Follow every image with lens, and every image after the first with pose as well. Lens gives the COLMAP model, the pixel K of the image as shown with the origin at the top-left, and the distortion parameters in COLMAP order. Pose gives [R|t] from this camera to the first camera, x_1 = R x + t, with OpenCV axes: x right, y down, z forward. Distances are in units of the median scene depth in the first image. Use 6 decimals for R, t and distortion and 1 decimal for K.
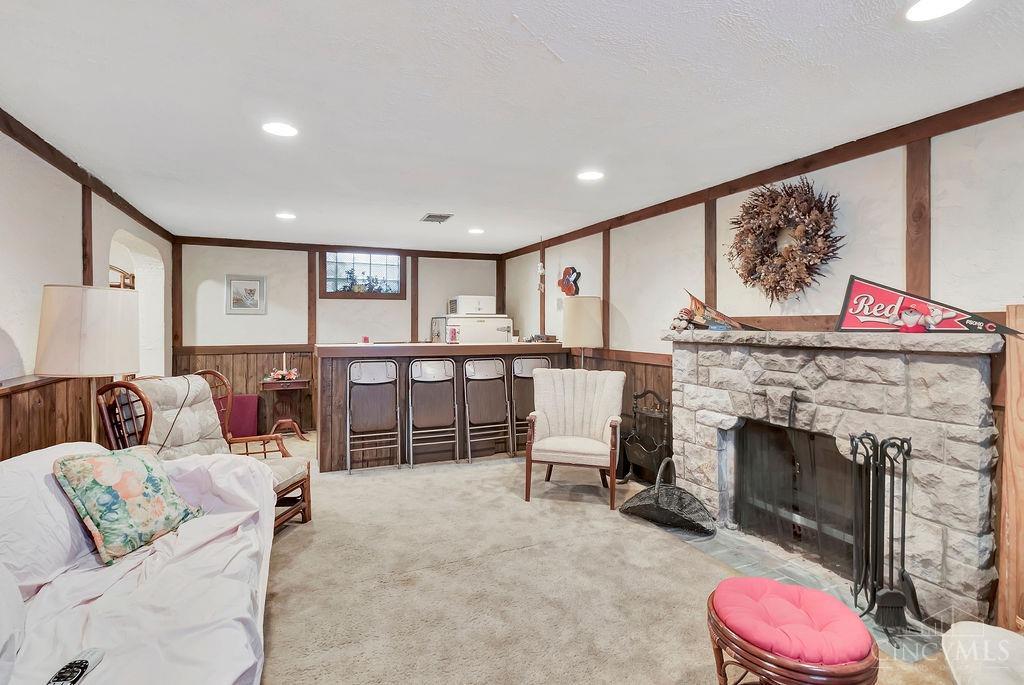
lens RADIAL K [[482.8, 0, 499.2], [0, 482.8, 332.3], [0, 0, 1]] dist [0.000335, -0.000145]
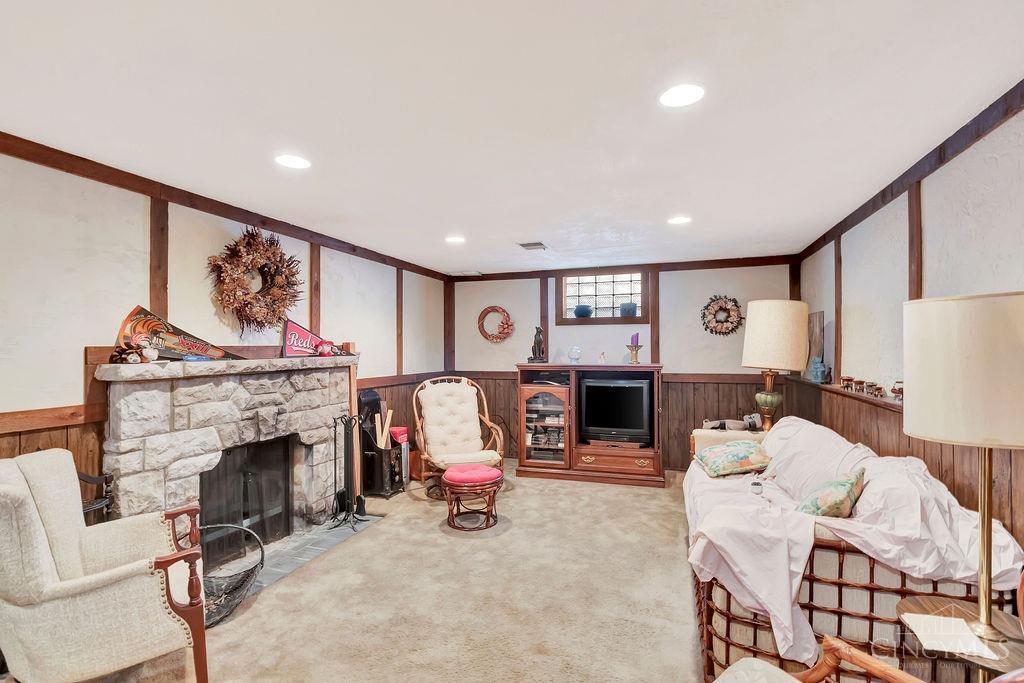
lens RADIAL K [[488.9, 0, 512.0], [0, 488.9, 341.5], [0, 0, 1]] dist [-0.000007, 0.000029]
pose [[-0.745250, 0.008442, 0.666732, -0.661979], [0.015159, 0.999876, 0.004285, -0.041371], [-0.666613, 0.013301, -0.745286, 1.515615]]
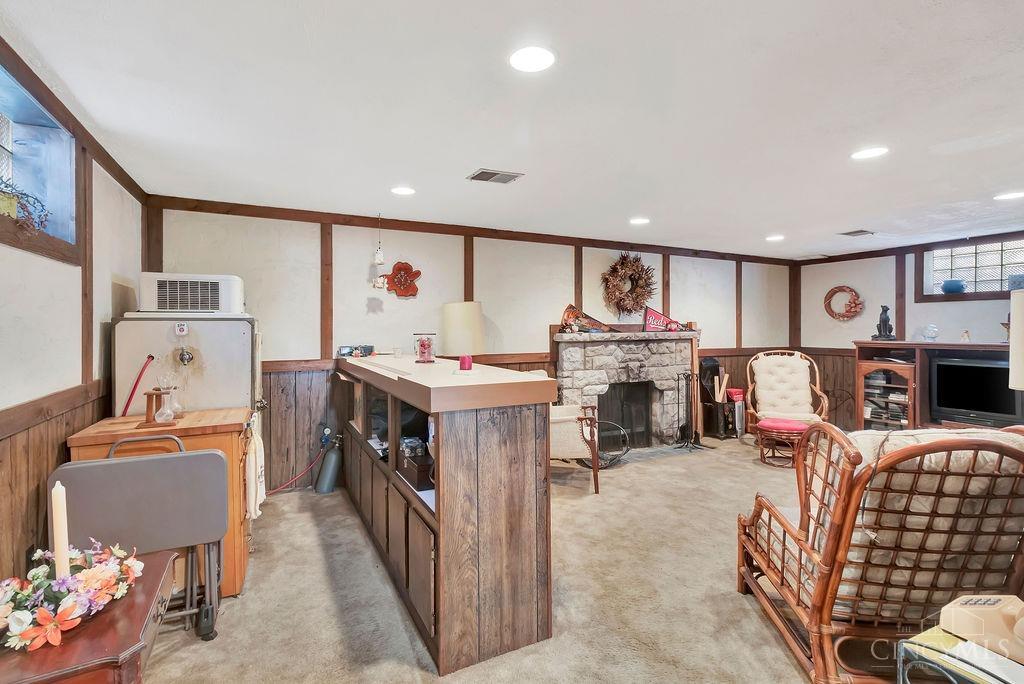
lens RADIAL K [[481.5, 0, 505.5], [0, 481.5, 329.9], [0, 0, 1]] dist [0.001314, 0.000104]
pose [[-0.062715, -0.006418, 0.998011, -1.299121], [0.022167, 0.999724, 0.007822, -0.038529], [-0.997785, 0.022613, -0.062555, 1.651912]]
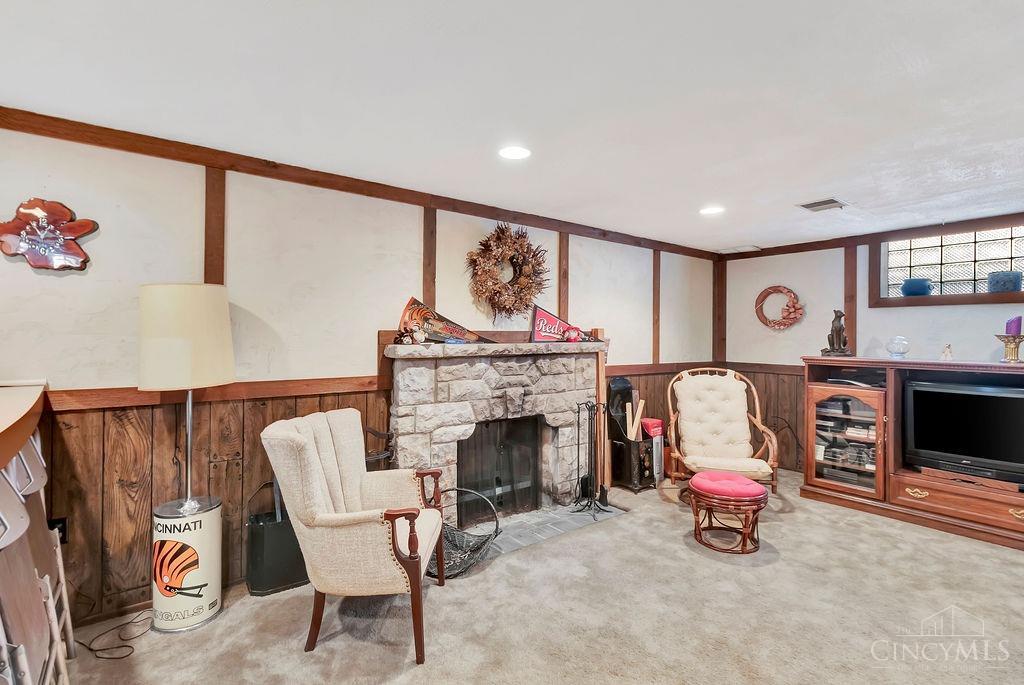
lens RADIAL K [[482.8, 0, 499.2], [0, 482.8, 332.3], [0, 0, 1]] dist [0.000335, -0.000145]
pose [[-0.233252, -0.001444, 0.972415, -0.649060], [0.010623, 0.999935, 0.004033, -0.037379], [-0.972358, 0.011271, -0.233222, 1.360096]]
